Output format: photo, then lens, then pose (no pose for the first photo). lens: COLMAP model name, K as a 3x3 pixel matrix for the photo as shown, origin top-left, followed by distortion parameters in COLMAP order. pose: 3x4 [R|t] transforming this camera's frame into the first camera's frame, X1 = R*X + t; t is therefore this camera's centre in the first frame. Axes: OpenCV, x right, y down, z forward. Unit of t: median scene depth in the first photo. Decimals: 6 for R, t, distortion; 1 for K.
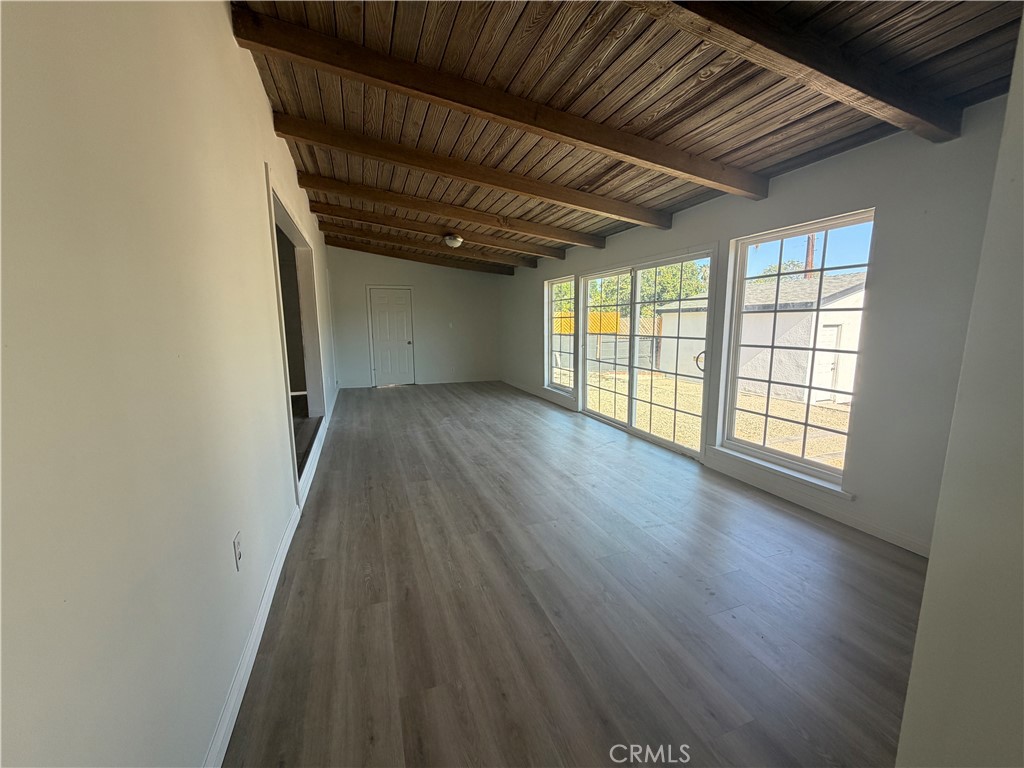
lens RADIAL K [[406.5, 0, 509.3], [0, 406.5, 381.6], [0, 0, 1]] dist [0.000573, -0.000430]
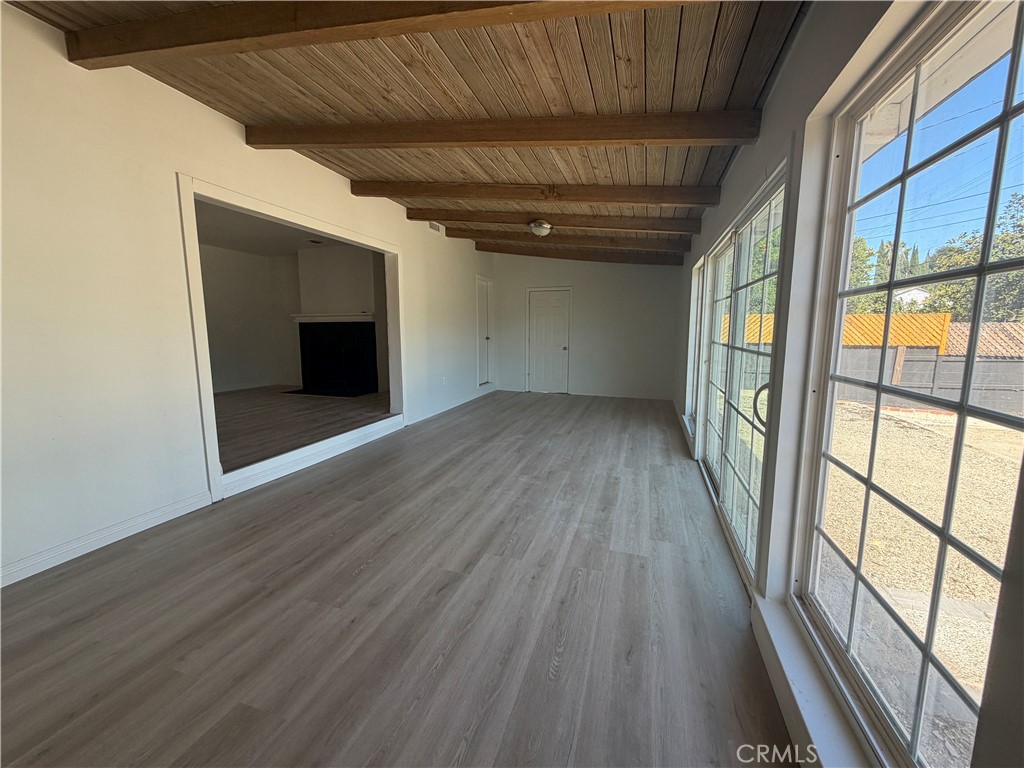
lens RADIAL K [[406.5, 0, 511.9], [0, 406.5, 381.9], [0, 0, 1]] dist [0.000573, -0.000430]
pose [[0.785650, 0.088352, -0.612330, 0.431831], [-0.097873, 0.995036, 0.017996, -0.045960], [0.610880, 0.045792, 0.790398, 0.372744]]
